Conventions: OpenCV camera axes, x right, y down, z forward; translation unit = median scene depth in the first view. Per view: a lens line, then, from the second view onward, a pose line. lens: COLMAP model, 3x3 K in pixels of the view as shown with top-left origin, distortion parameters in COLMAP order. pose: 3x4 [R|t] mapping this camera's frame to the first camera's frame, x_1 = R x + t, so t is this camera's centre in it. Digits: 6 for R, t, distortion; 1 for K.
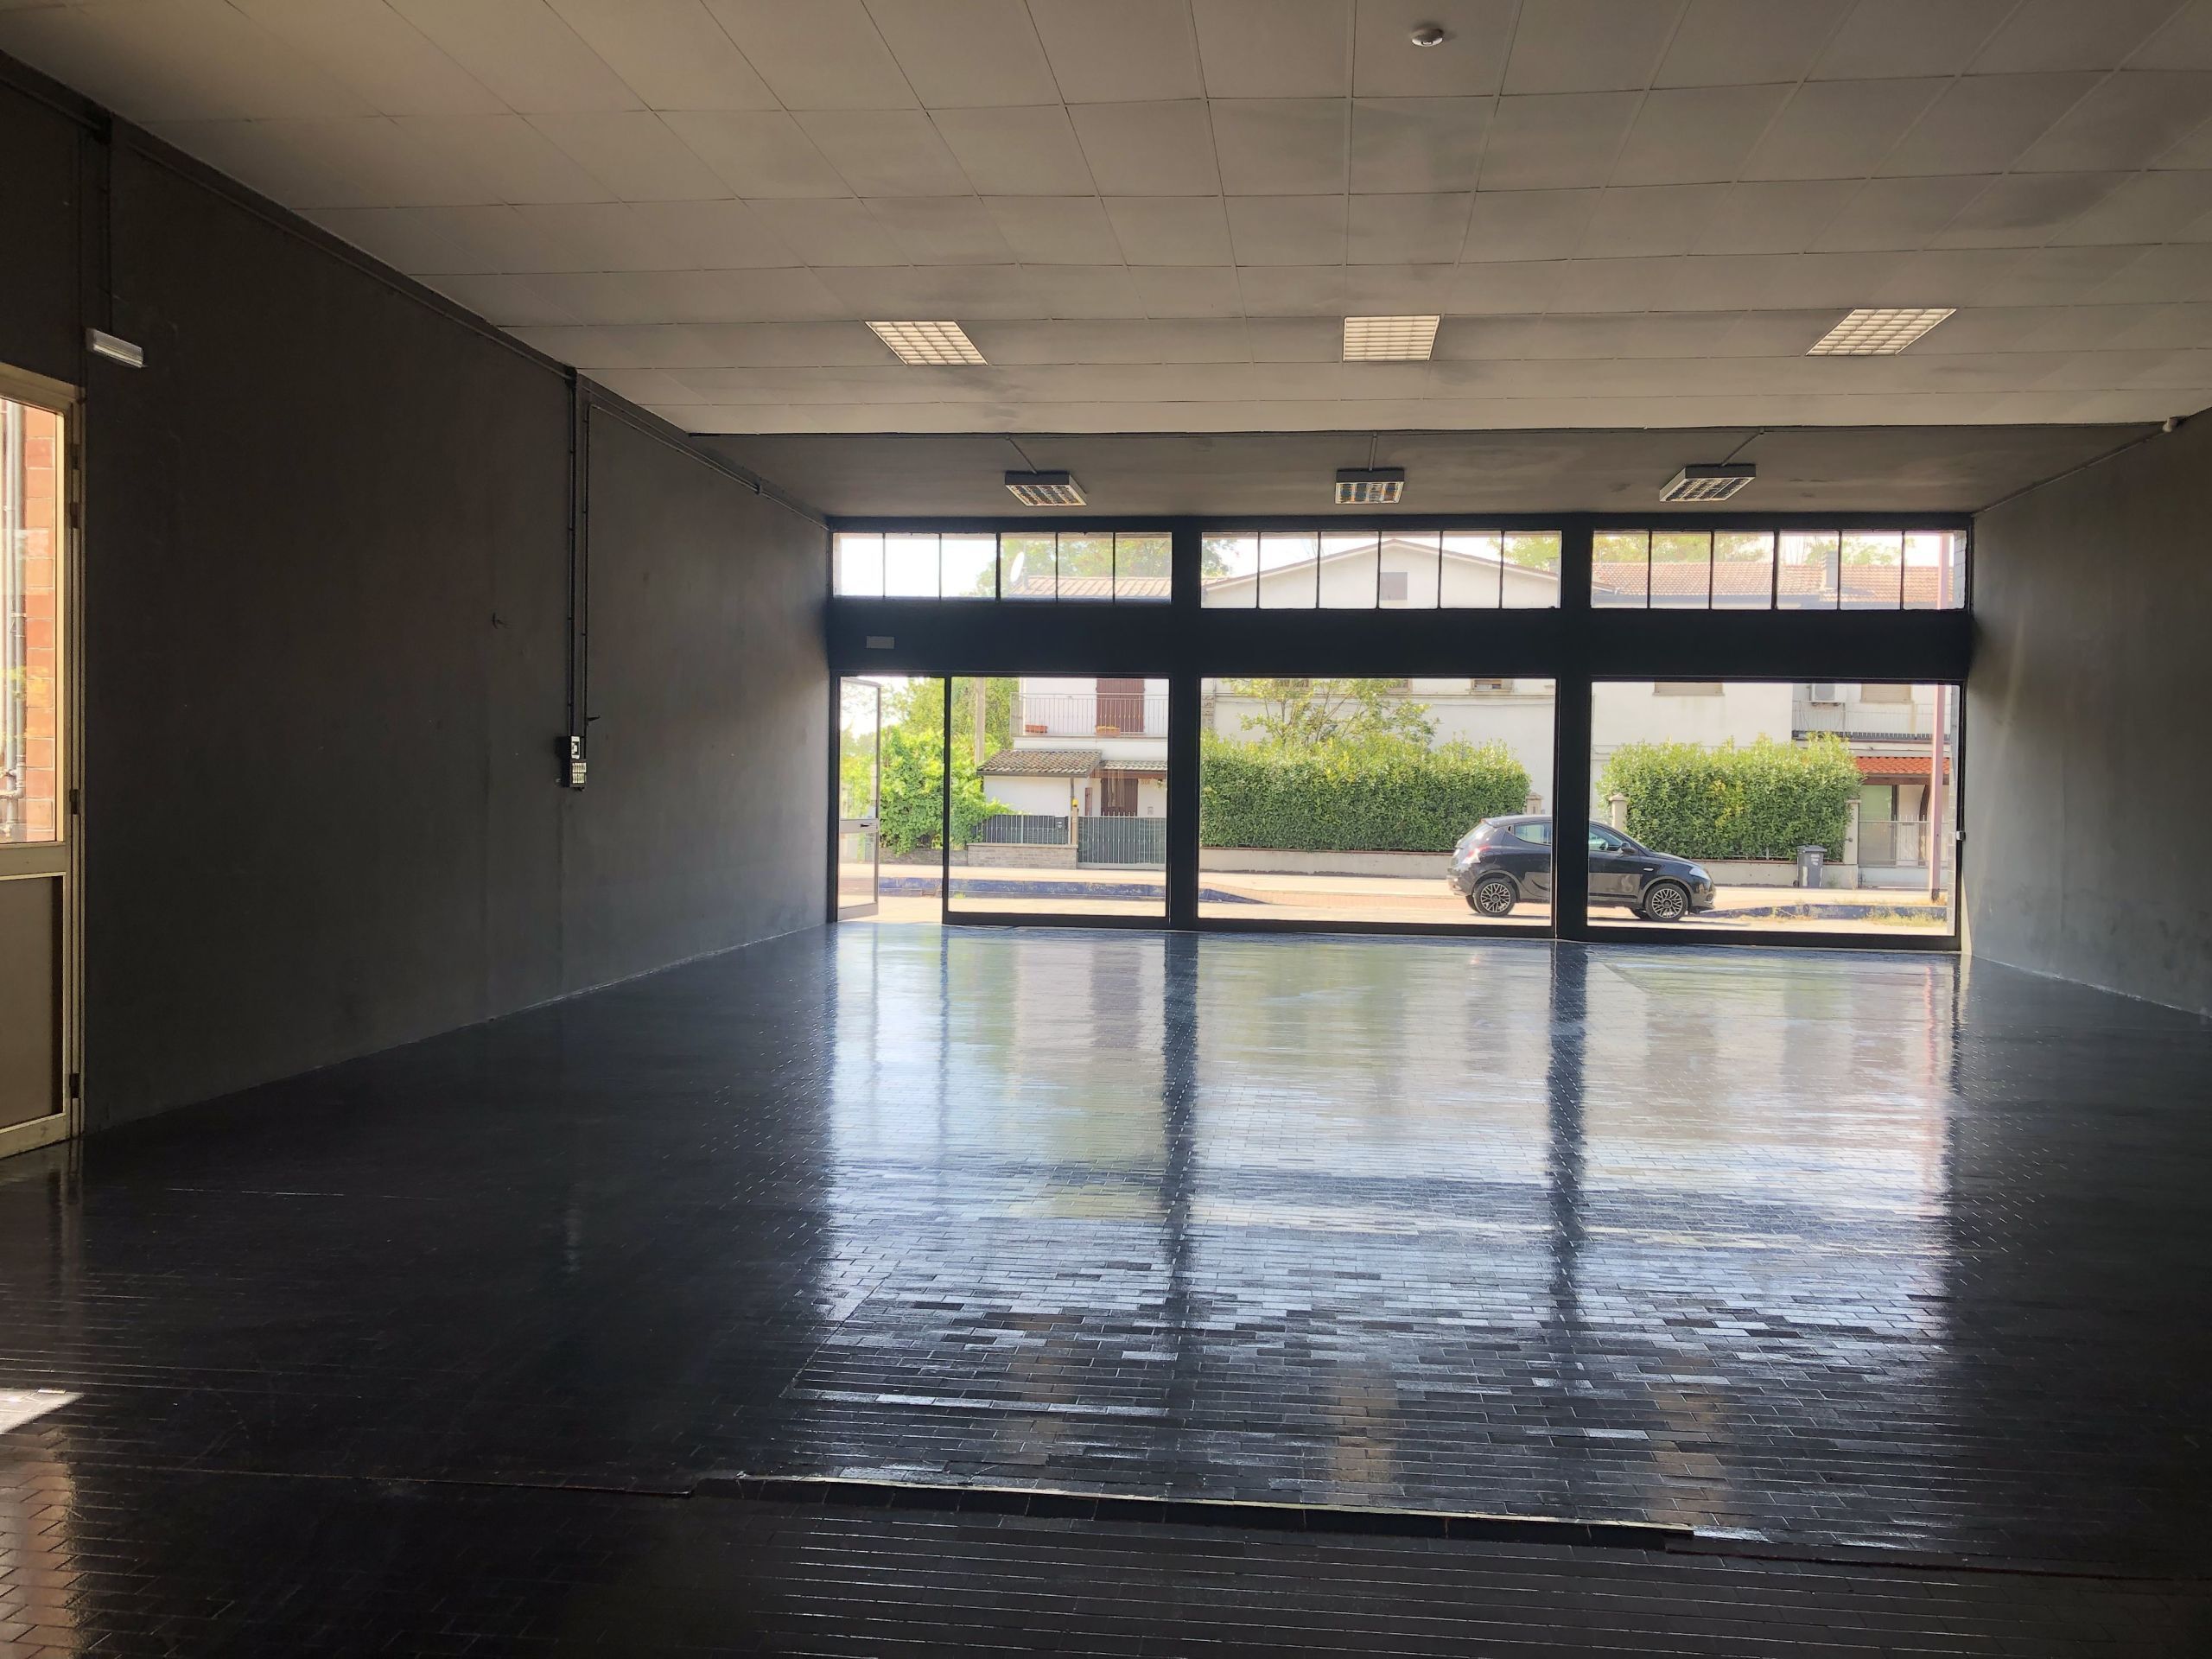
lens RADIAL K [[1812.7, 0, 1106.0], [0, 1812.7, 829.5], [0, 0, 1]] dist [0.012031, -0.004020]
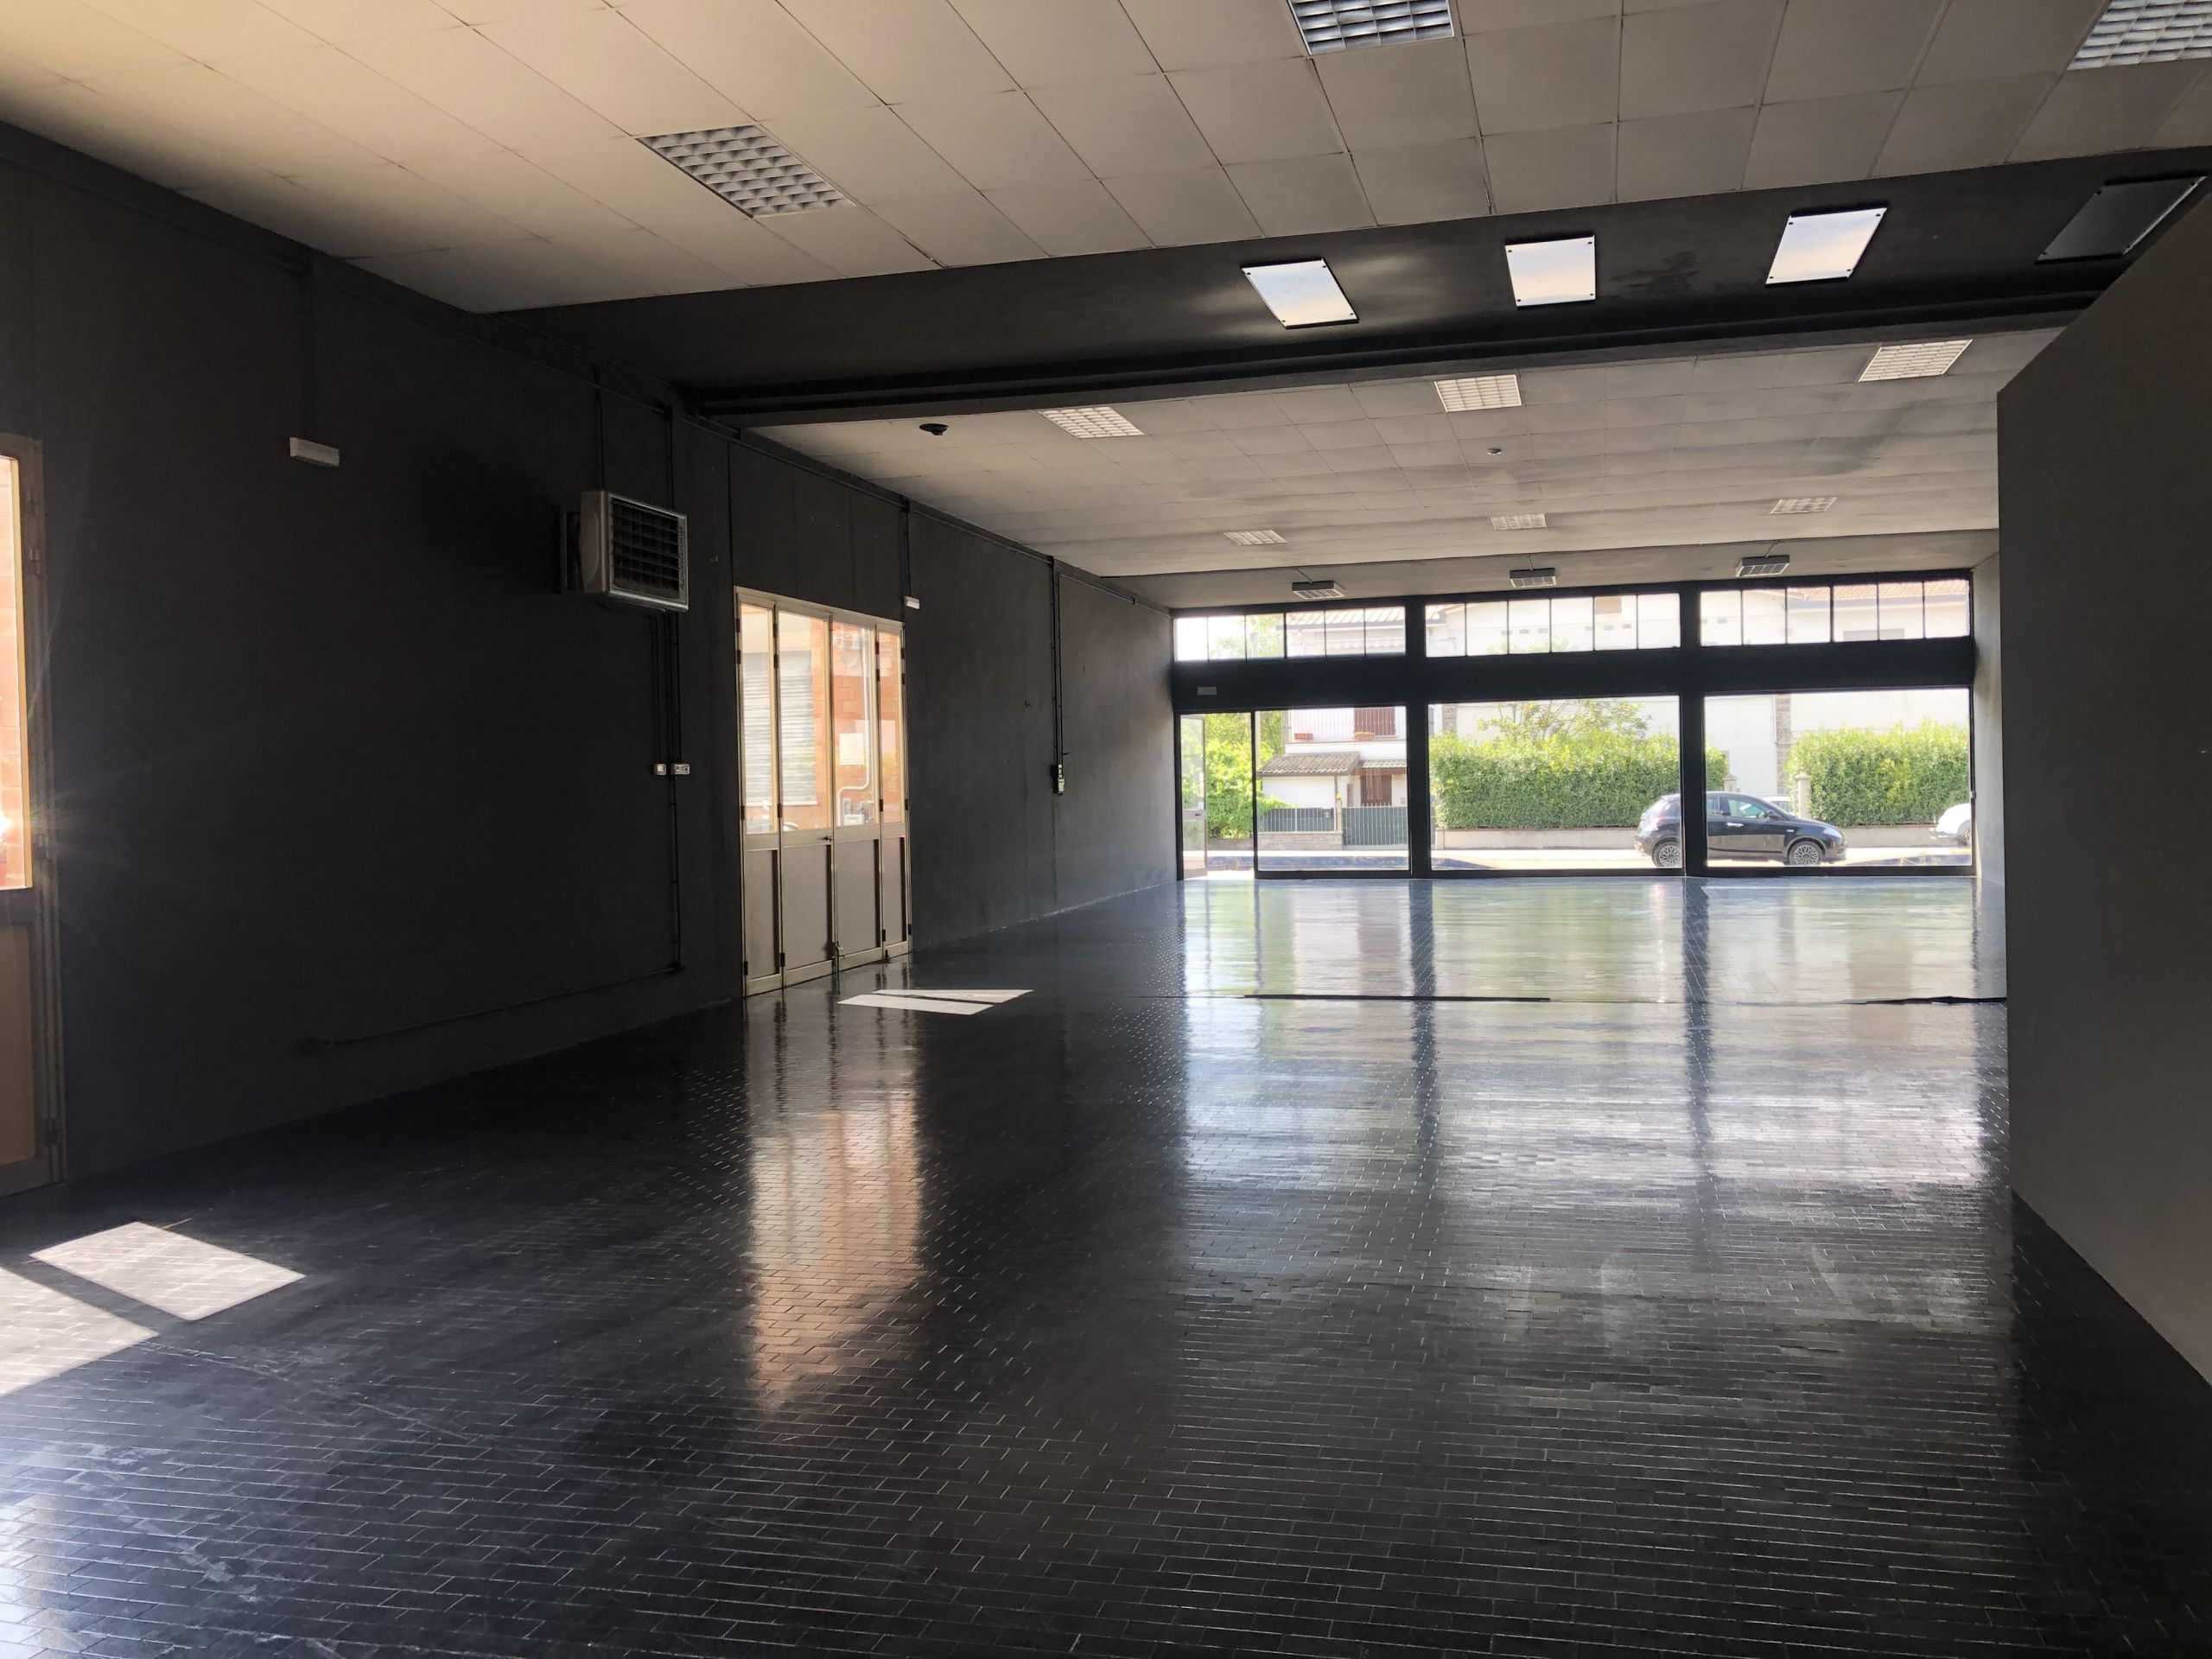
lens RADIAL K [[1812.7, 0, 1106.0], [0, 1812.7, 829.5], [0, 0, 1]] dist [0.012031, -0.004020]
pose [[0.989339, -0.032725, -0.141909, 0.000265], [0.032637, 0.999463, -0.002951, 0.010981], [0.141929, -0.001712, 0.989875, -0.438387]]
